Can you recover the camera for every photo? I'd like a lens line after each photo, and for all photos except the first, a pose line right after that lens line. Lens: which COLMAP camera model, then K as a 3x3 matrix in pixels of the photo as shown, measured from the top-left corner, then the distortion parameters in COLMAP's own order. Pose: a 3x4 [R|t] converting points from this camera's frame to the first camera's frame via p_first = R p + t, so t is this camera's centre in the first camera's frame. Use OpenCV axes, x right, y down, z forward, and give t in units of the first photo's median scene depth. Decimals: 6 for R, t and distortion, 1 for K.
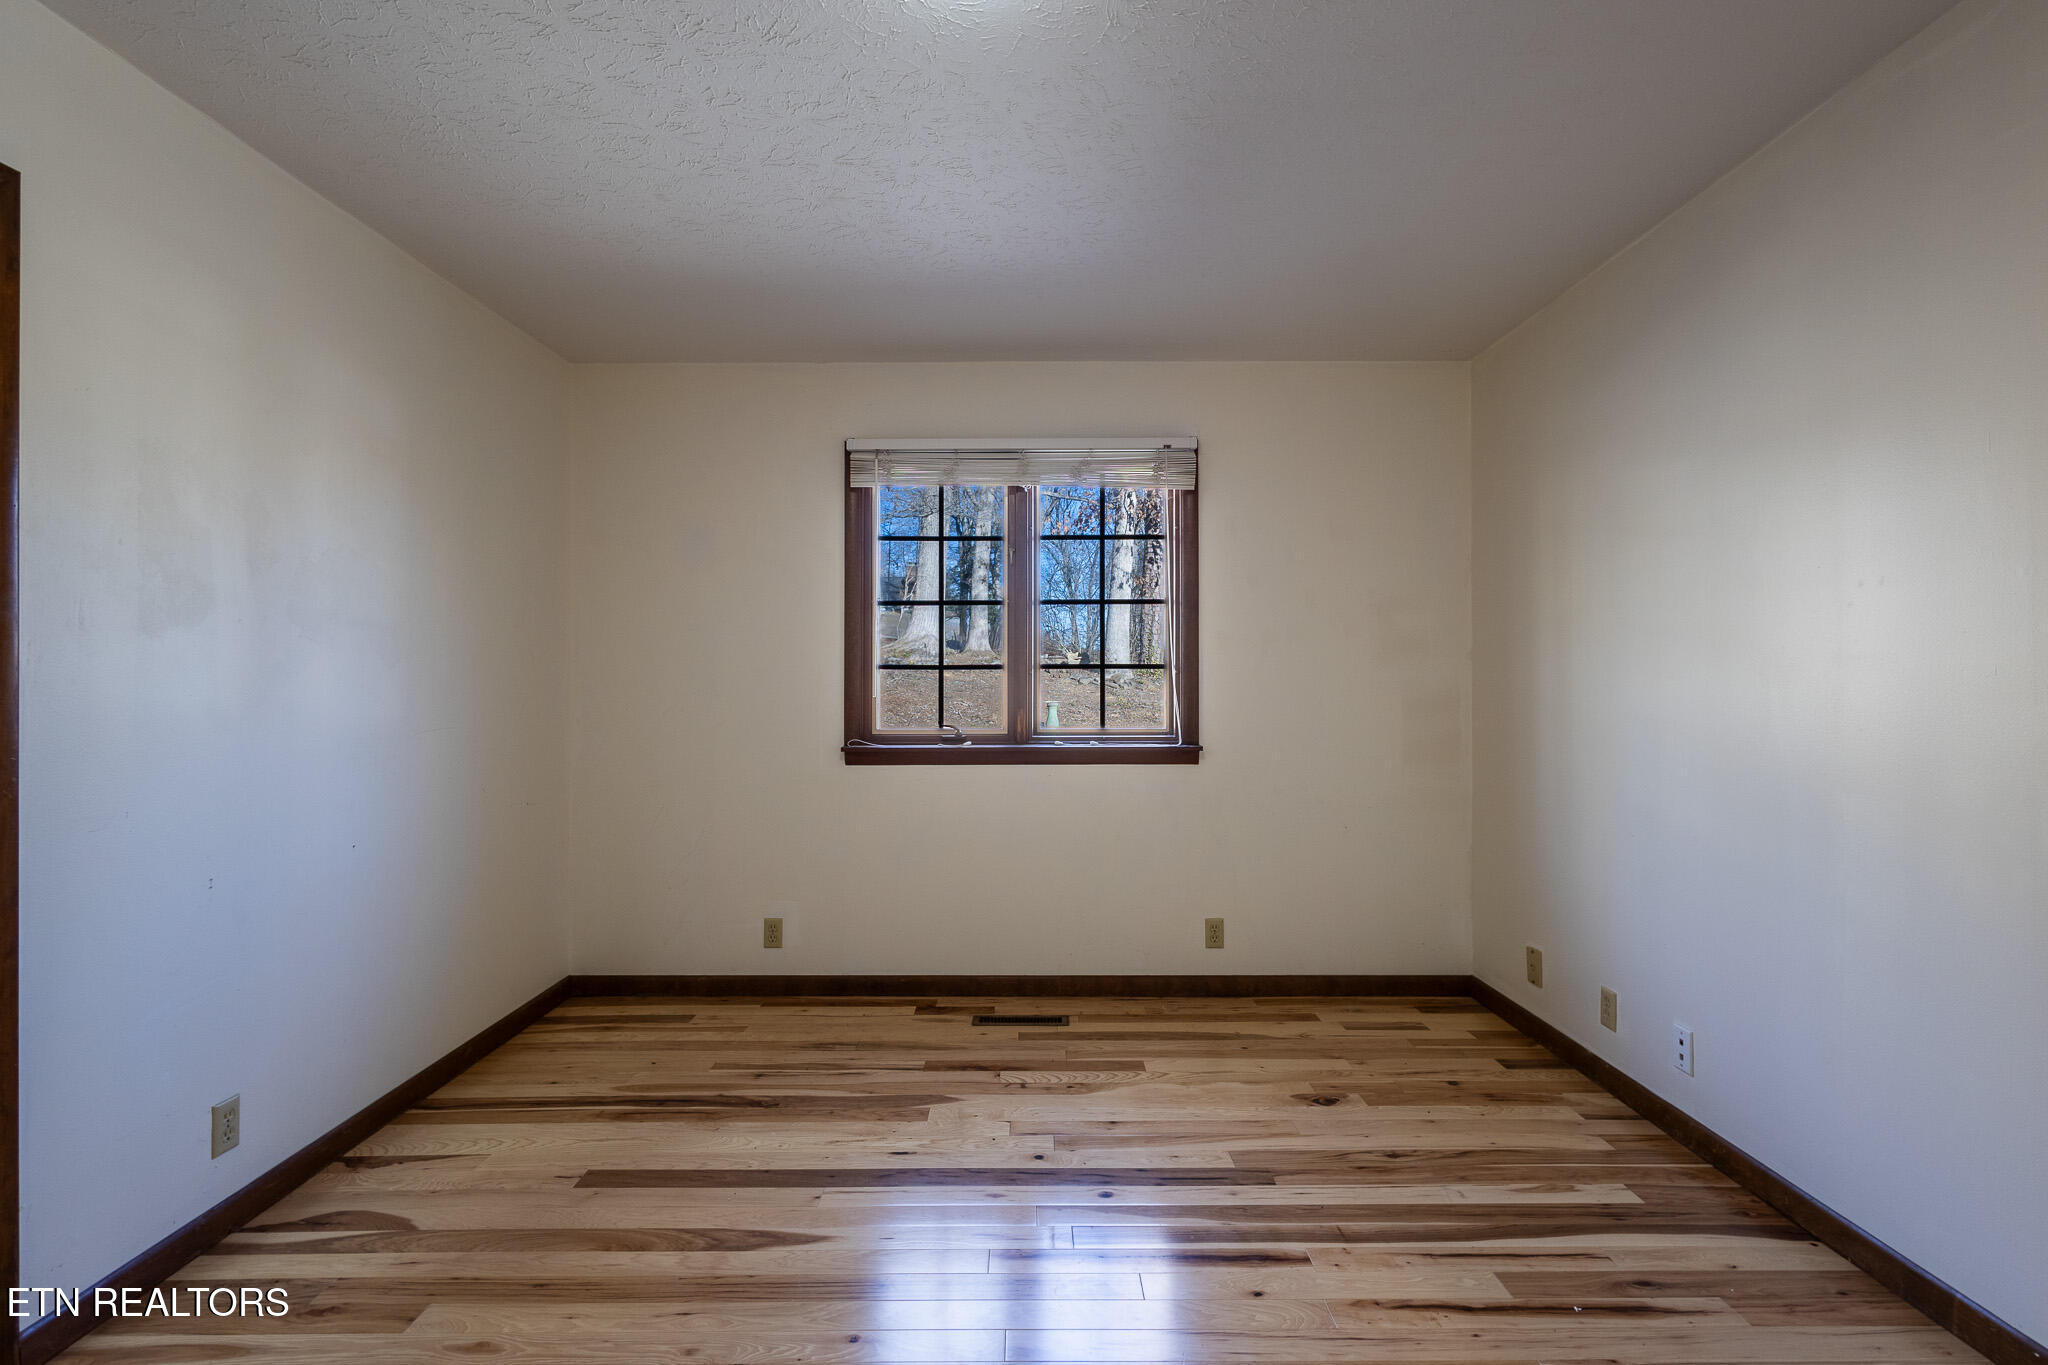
lens RADIAL K [[964.7, 0, 1024.0], [0, 964.7, 682.5], [0, 0, 1]] dist [0.008587, -0.000187]
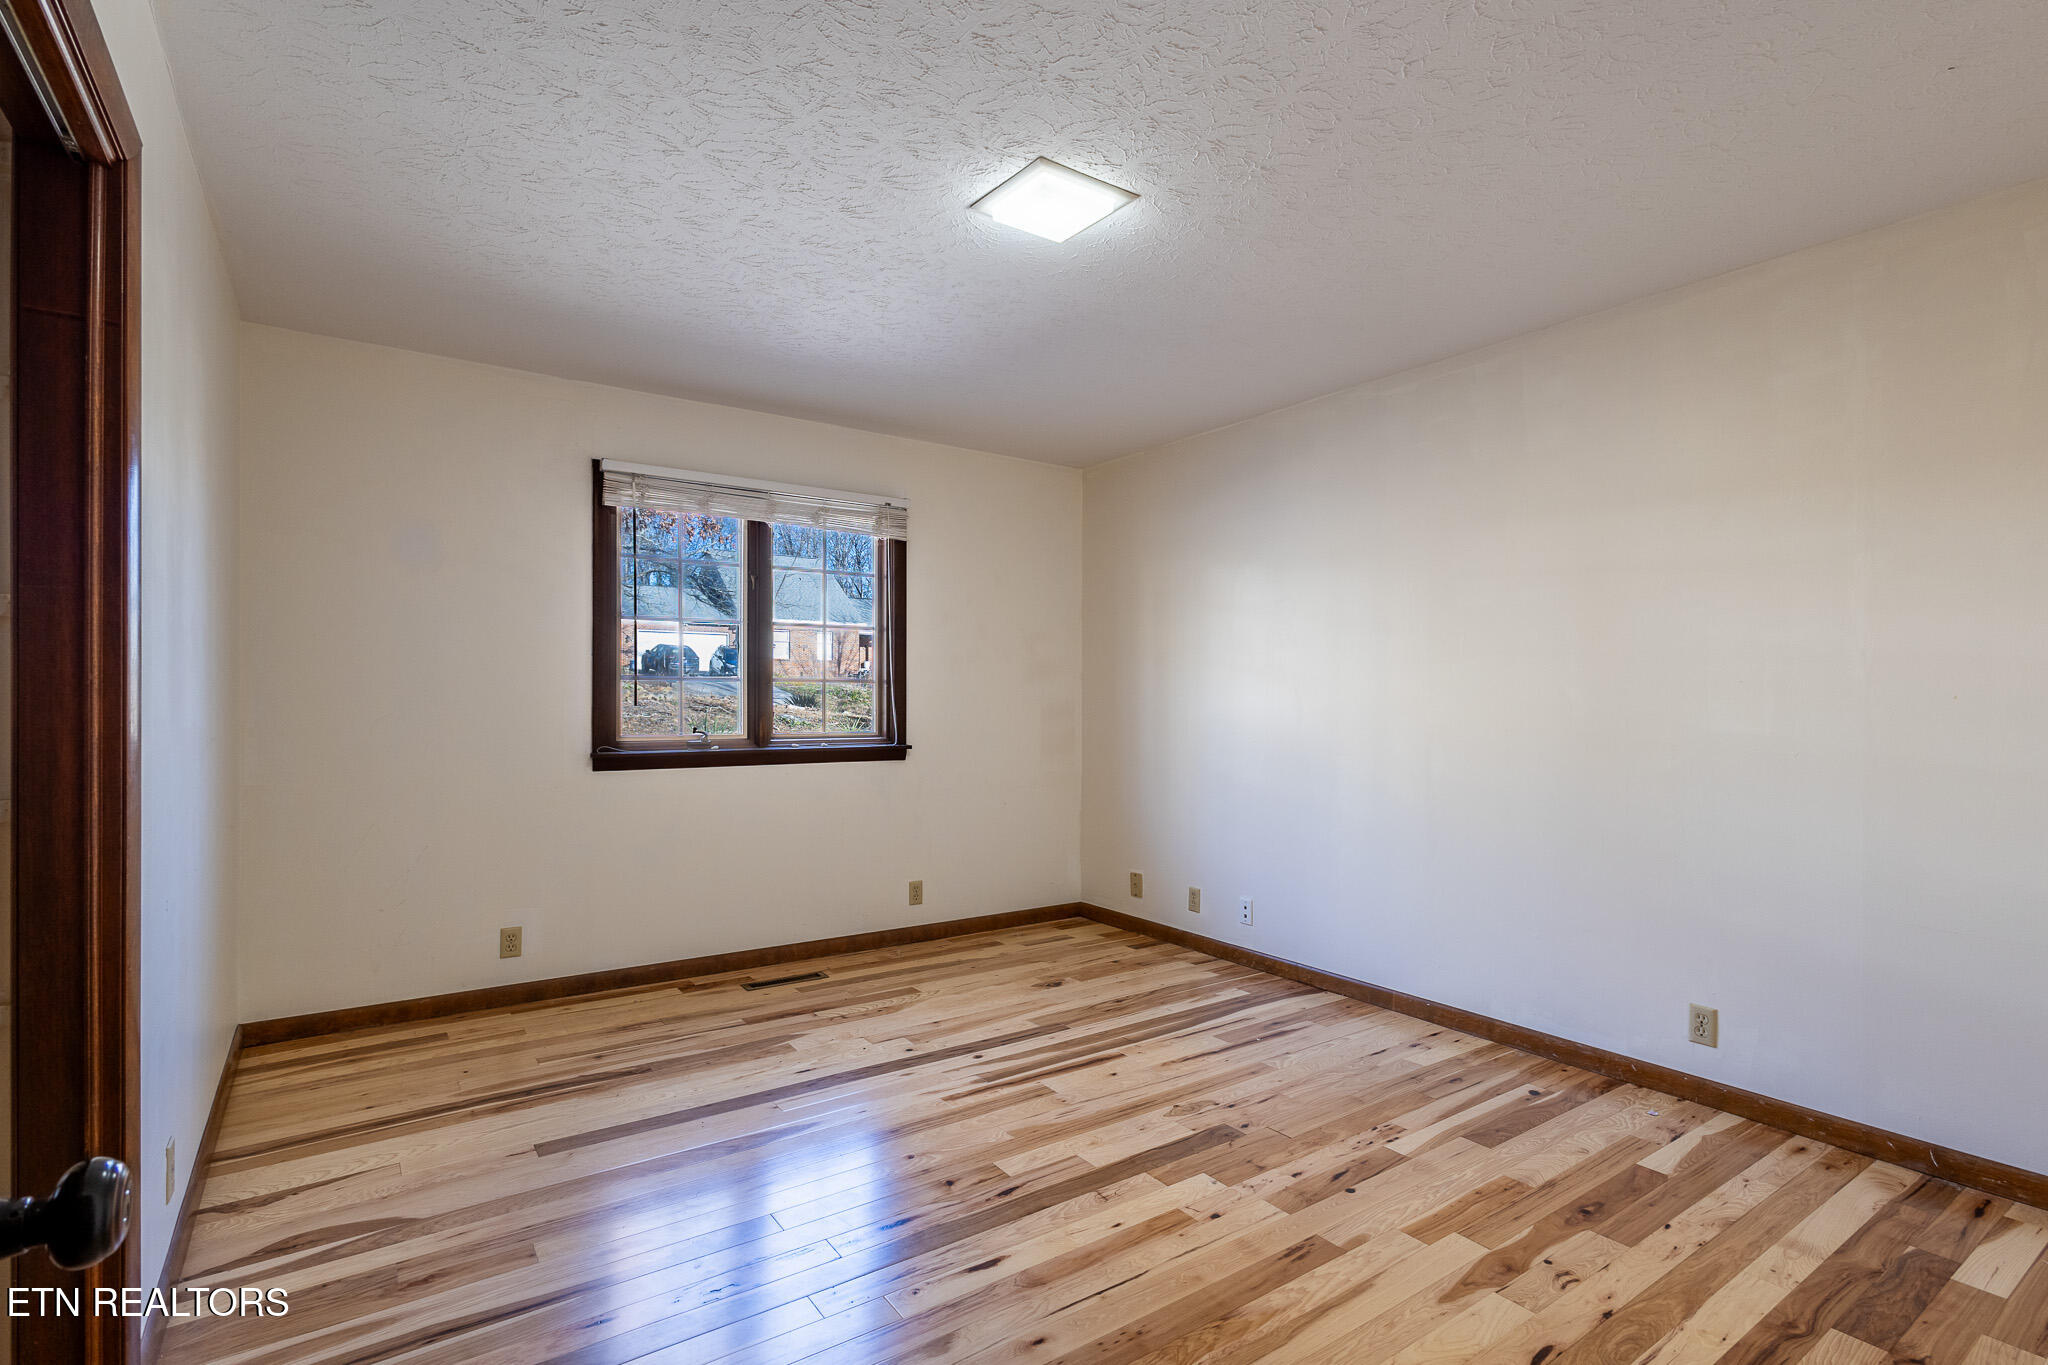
lens RADIAL K [[964.7, 0, 1024.0], [0, 964.7, 682.5], [0, 0, 1]] dist [0.008587, -0.000187]
pose [[0.827703, 0.015896, 0.560941, -0.460208], [-0.009884, 0.999857, -0.013750, 0.000401], [-0.561079, 0.005836, 0.827742, -0.147756]]
